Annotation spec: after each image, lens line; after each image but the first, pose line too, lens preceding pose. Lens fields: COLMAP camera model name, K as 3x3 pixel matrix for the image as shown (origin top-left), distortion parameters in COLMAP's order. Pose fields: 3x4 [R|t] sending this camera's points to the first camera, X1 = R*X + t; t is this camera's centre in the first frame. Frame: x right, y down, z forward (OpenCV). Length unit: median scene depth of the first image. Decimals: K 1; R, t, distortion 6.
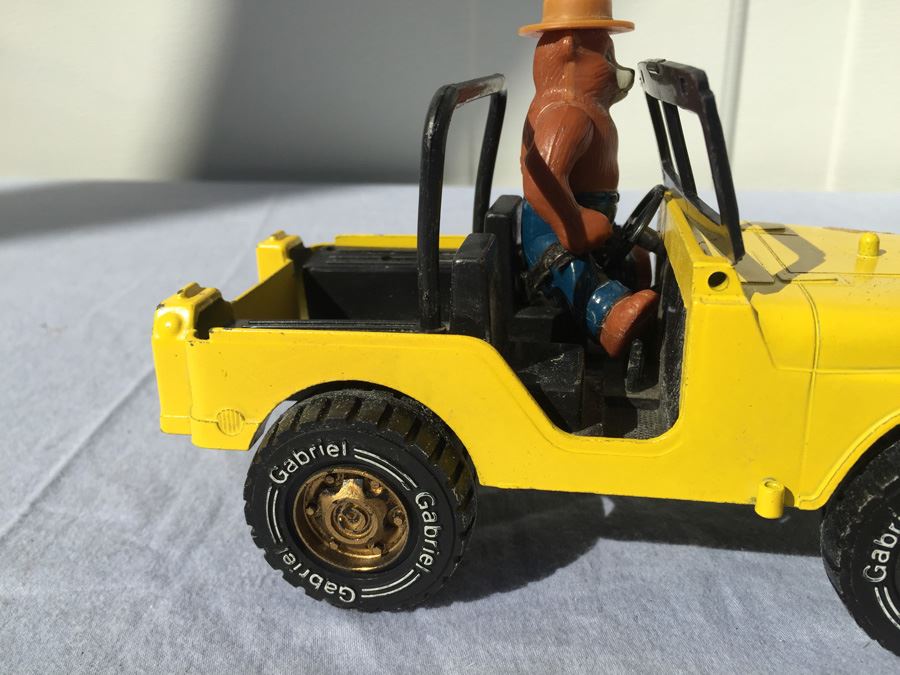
lens RADIAL K [[815.3, 0, 450.0], [0, 815.3, 337.5], [0, 0, 1]] dist [0.092753, -0.178011]
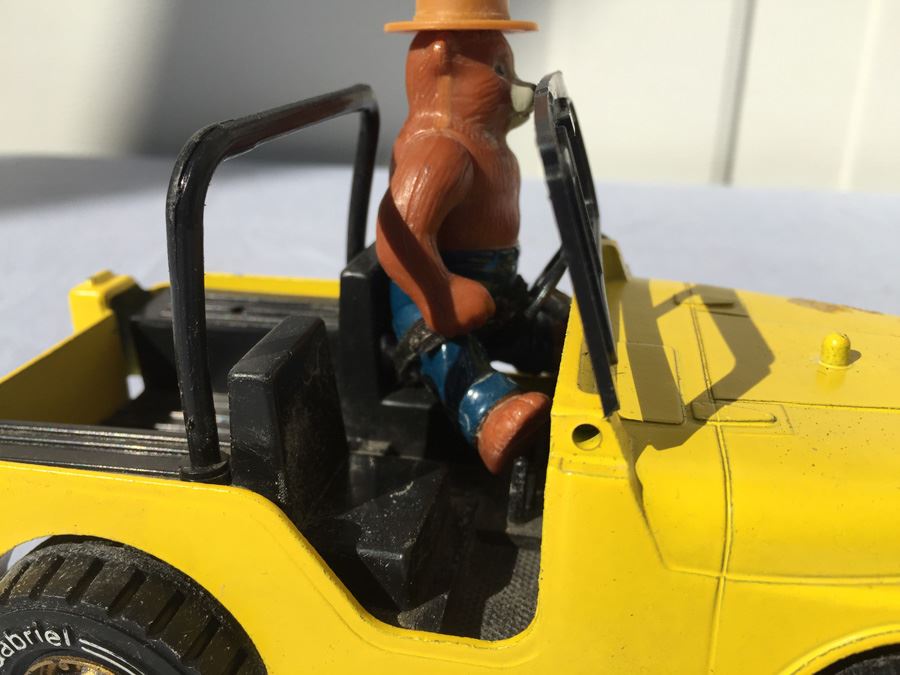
lens RADIAL K [[823.8, 0, 450.0], [0, 823.8, 337.5], [0, 0, 1]] dist [0.088485, -0.182237]
pose [[0.999296, 0.027543, -0.025487, 0.178217], [-0.026192, 0.998309, 0.051899, -0.141606], [0.026873, -0.051195, 0.998327, 0.250821]]
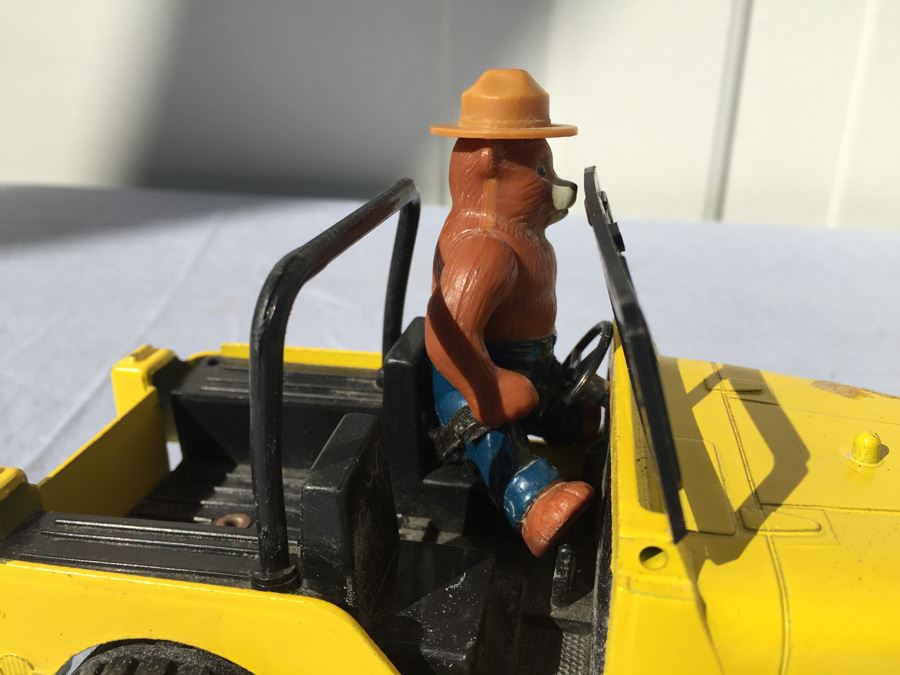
lens RADIAL K [[815.3, 0, 450.0], [0, 815.3, 337.5], [0, 0, 1]] dist [0.092753, -0.178011]
pose [[0.999677, 0.025409, 0.000295, 0.112704], [-0.025394, 0.998543, 0.047622, -0.224670], [0.000915, -0.047615, 0.998865, 0.229119]]
